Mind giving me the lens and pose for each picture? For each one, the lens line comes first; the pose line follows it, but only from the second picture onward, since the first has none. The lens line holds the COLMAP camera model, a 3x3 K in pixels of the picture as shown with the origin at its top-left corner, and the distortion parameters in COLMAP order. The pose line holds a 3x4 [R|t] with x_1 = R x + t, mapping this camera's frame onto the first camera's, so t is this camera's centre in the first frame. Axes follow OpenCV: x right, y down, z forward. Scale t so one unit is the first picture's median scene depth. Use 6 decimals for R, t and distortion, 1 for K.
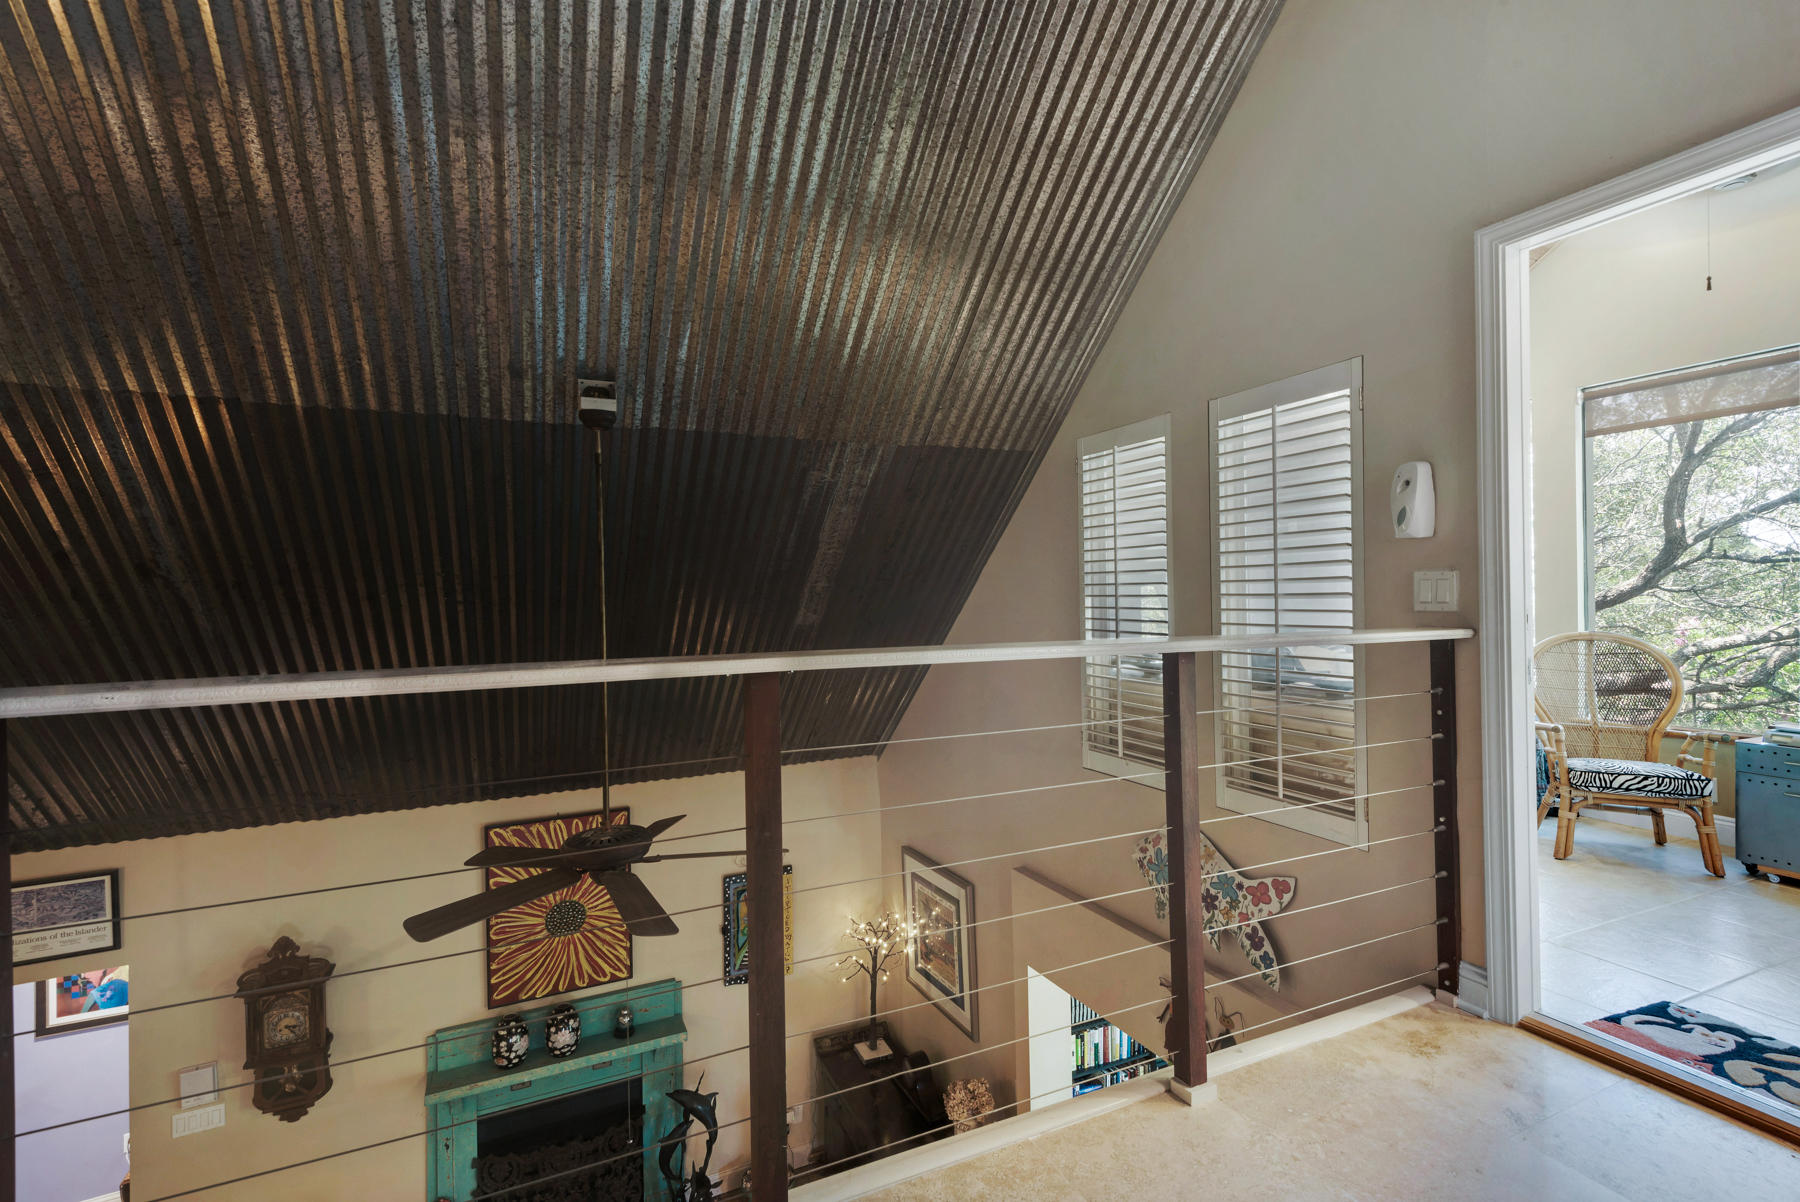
lens RADIAL K [[833.4, 0, 895.0], [0, 833.4, 603.5], [0, 0, 1]] dist [0.014245, -0.004790]
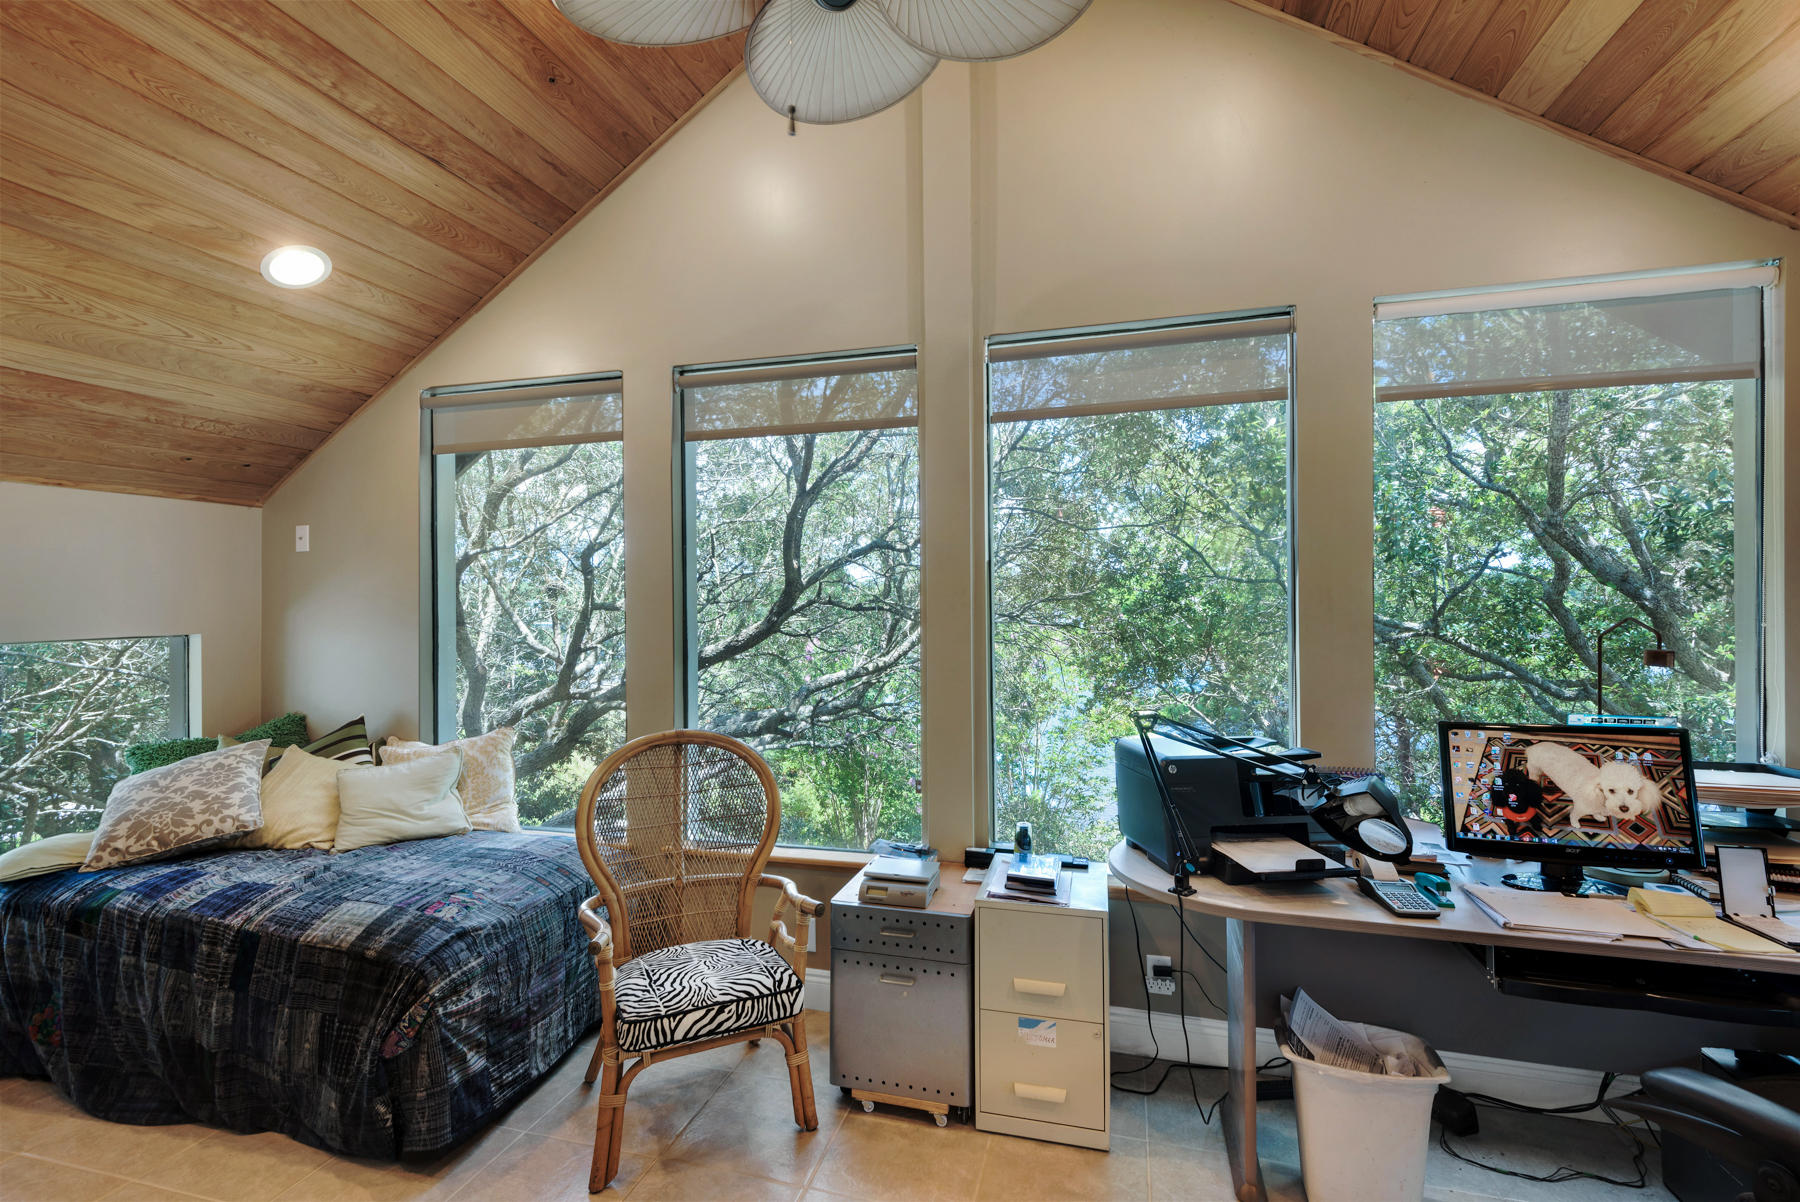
lens RADIAL K [[833.4, 0, 898.2], [0, 833.4, 604.6], [0, 0, 1]] dist [0.014245, -0.004790]
pose [[0.658312, 0.013124, 0.752631, 0.322143], [-0.004923, 0.999902, -0.013130, -0.041043], [-0.752729, 0.004938, 0.658312, 0.315987]]
